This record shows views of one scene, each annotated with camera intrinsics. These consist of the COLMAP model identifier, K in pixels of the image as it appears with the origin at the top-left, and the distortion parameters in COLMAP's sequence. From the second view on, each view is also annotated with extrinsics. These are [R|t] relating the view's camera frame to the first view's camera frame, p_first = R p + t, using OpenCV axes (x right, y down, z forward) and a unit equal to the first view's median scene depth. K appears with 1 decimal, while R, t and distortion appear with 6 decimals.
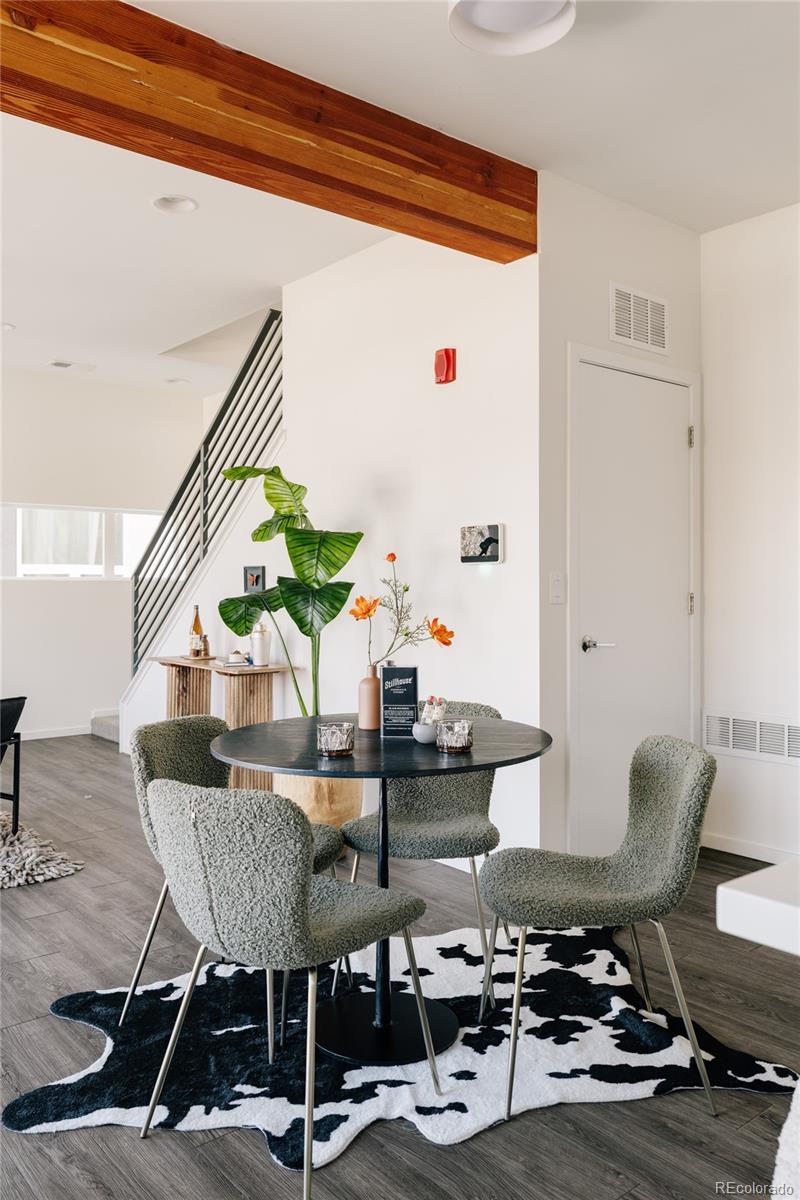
lens RADIAL K [[936.9, 0, 405.1], [0, 936.9, 571.6], [0, 0, 1]] dist [0.023864, -0.009523]
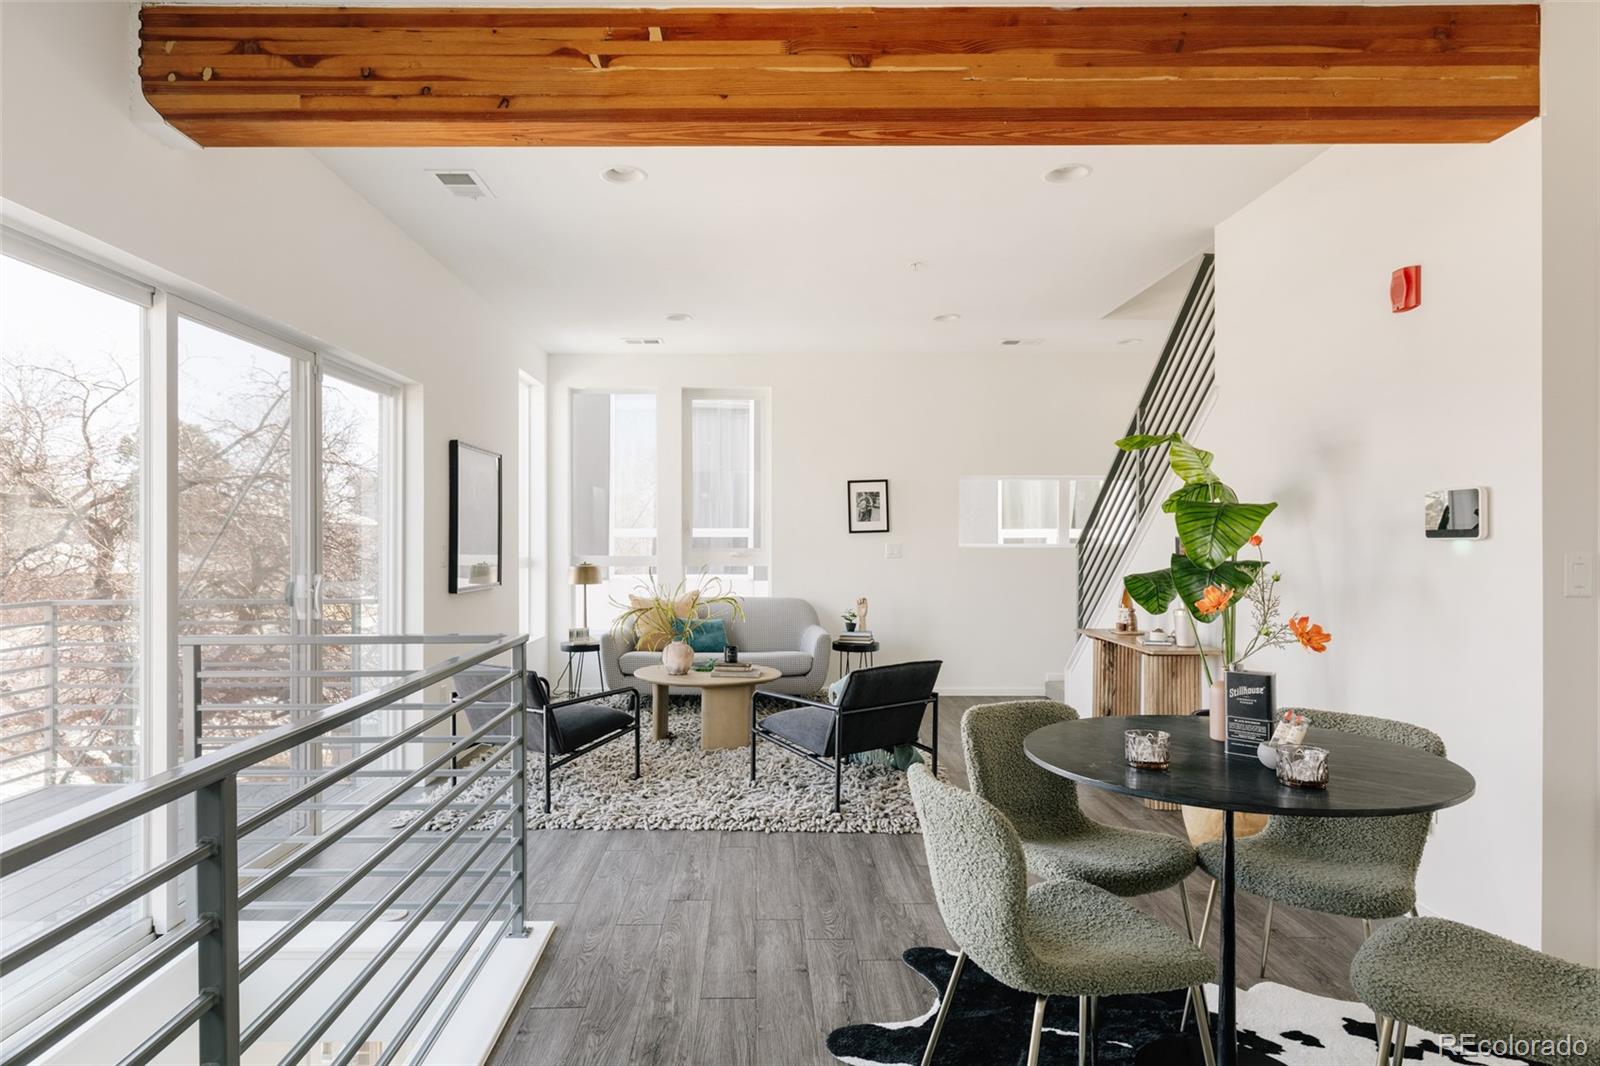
lens RADIAL K [[912.5, 0, 760.4], [0, 912.5, 538.8], [0, 0, 1]] dist [0.000939, 0.000962]
pose [[0.772269, -0.001851, -0.635293, 0.122935], [0.008018, 0.999945, 0.006832, -0.019596], [0.635245, -0.010370, 0.772241, 0.060618]]
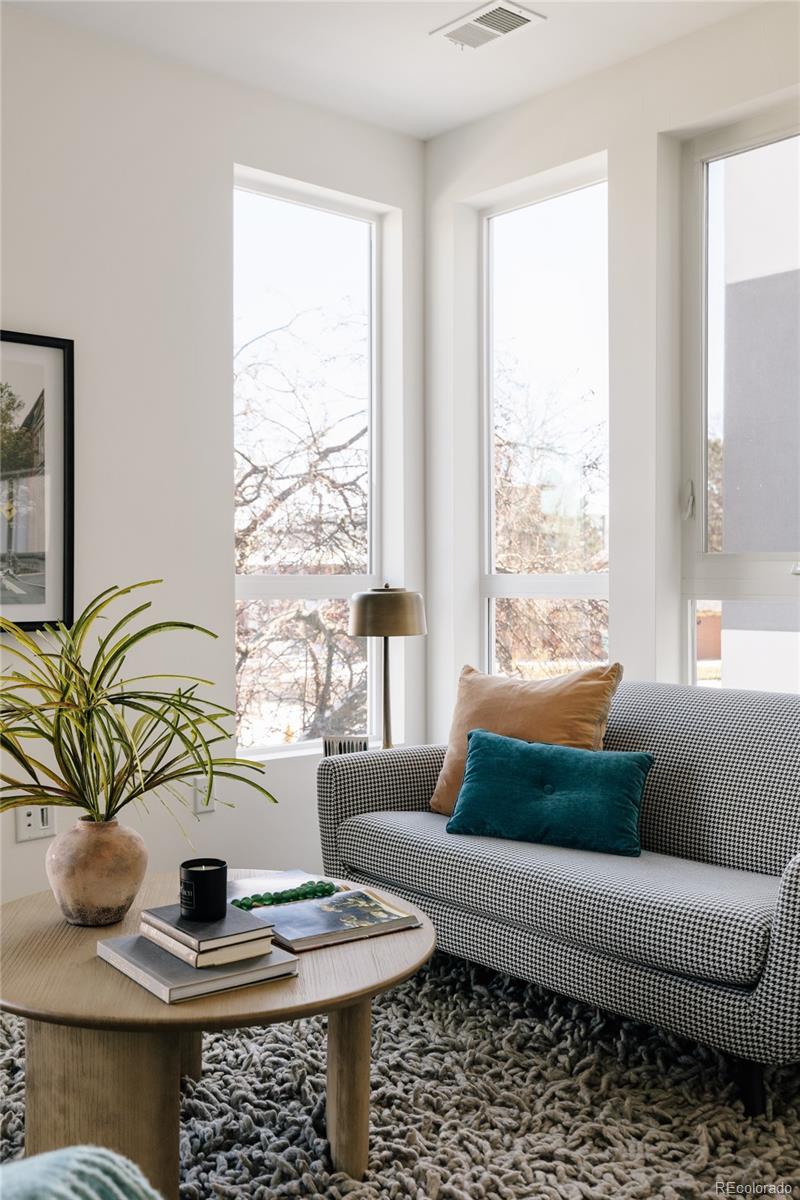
lens RADIAL K [[1173.8, 0, 393.8], [0, 1173.8, 568.0], [0, 0, 1]] dist [0.005075, -0.008739]
pose [[0.019020, -0.009693, -0.999772, -0.318452], [0.011672, 0.999887, -0.009472, 0.034909], [0.999751, -0.011490, 0.019131, 1.289915]]
